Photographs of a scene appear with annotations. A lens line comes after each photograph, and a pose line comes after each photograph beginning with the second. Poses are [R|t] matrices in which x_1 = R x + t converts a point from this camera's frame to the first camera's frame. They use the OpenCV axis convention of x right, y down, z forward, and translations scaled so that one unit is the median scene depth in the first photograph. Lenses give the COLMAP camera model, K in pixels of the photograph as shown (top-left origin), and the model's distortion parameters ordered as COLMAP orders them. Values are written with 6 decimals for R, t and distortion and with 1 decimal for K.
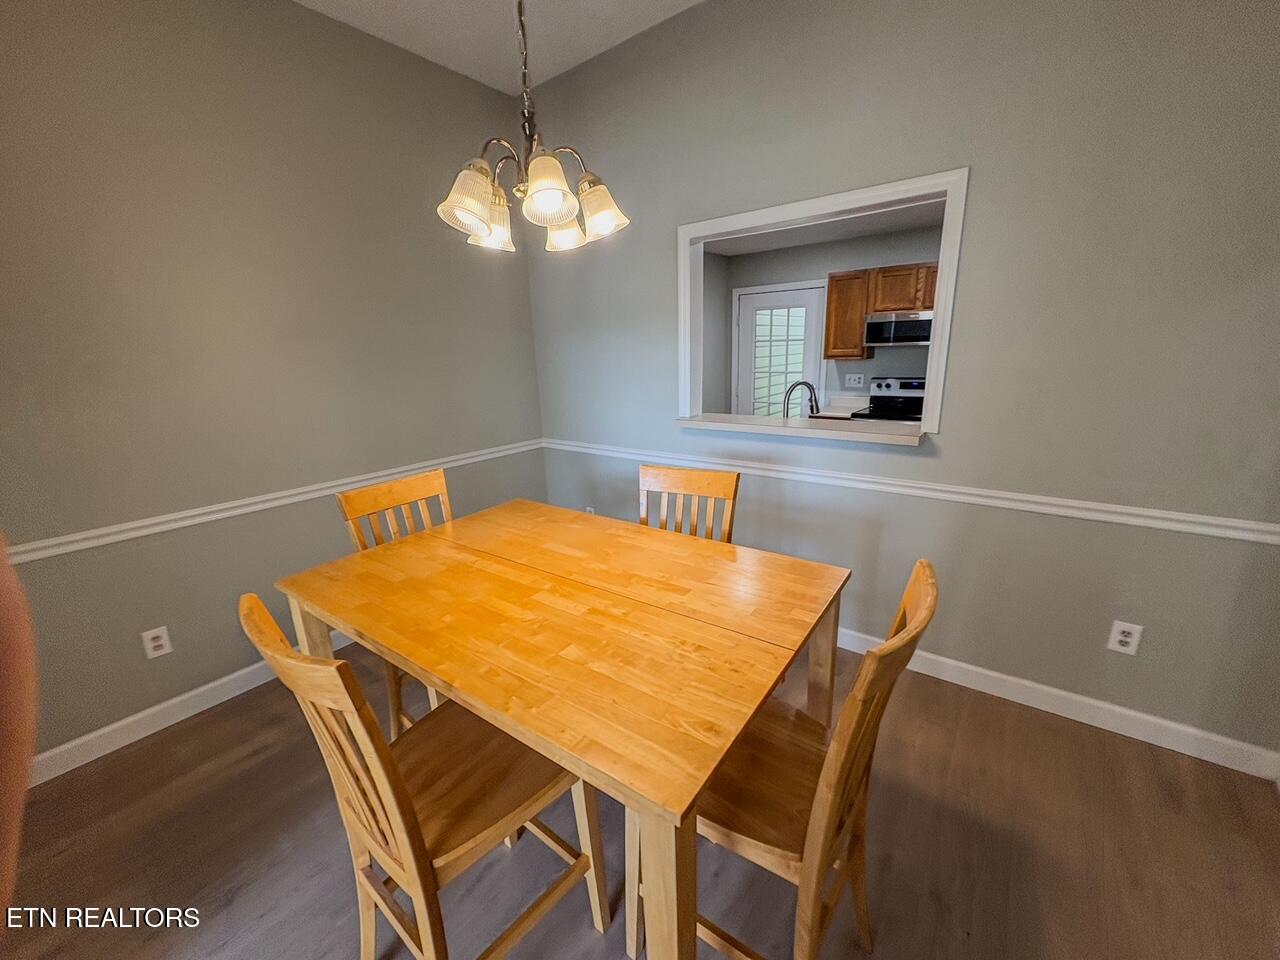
lens RADIAL K [[503.4, 0, 643.5], [0, 503.4, 486.3], [0, 0, 1]] dist [-0.002133, 0.000309]
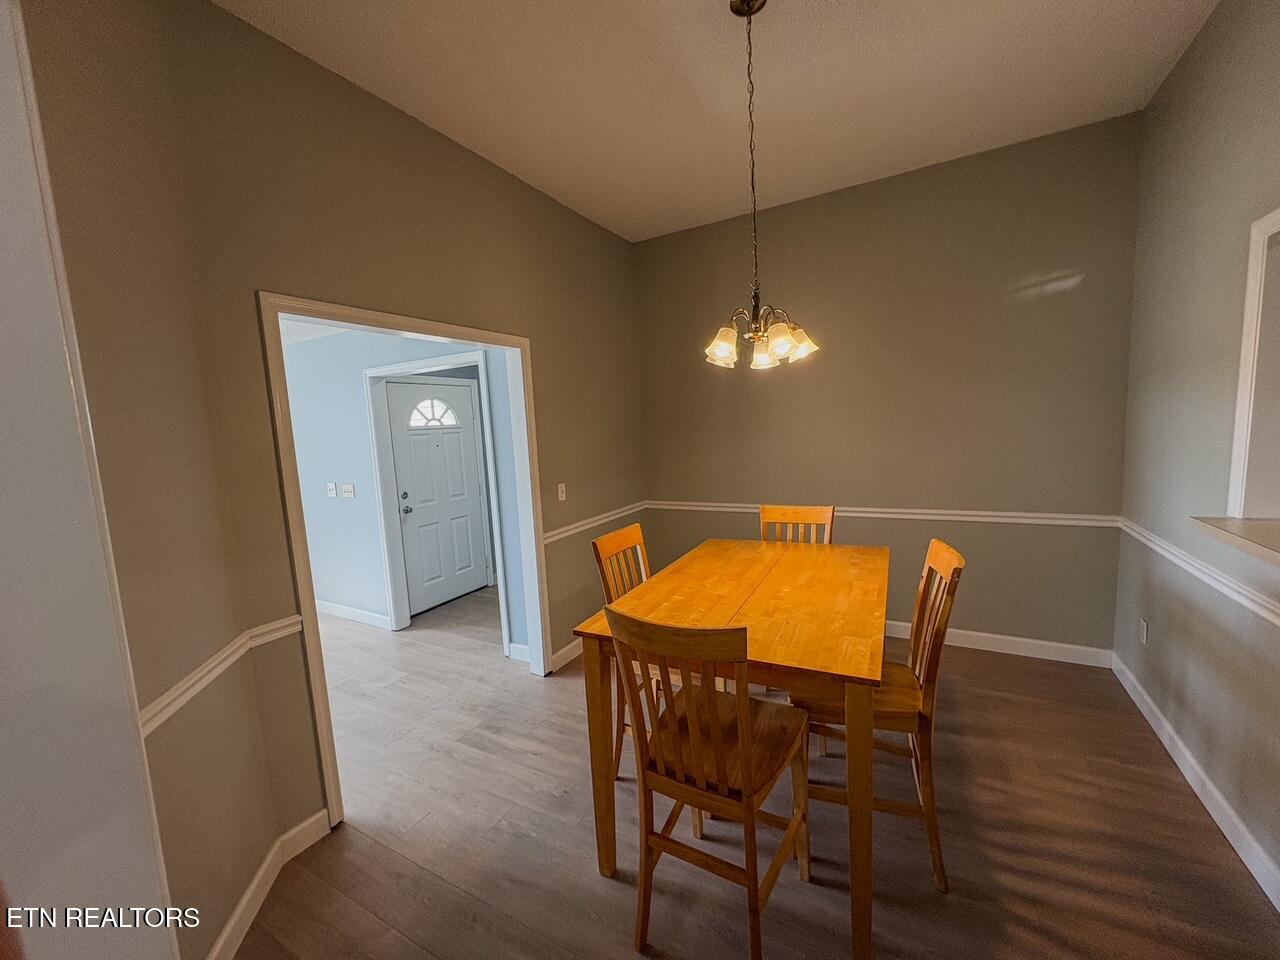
lens RADIAL K [[503.4, 0, 640.4], [0, 503.4, 482.4], [0, 0, 1]] dist [-0.002133, 0.000309]
pose [[0.135799, 0.135605, -0.981412, 1.105642], [-0.213416, 0.971337, 0.104682, -0.167756], [0.967477, 0.195233, 0.160847, 0.355413]]
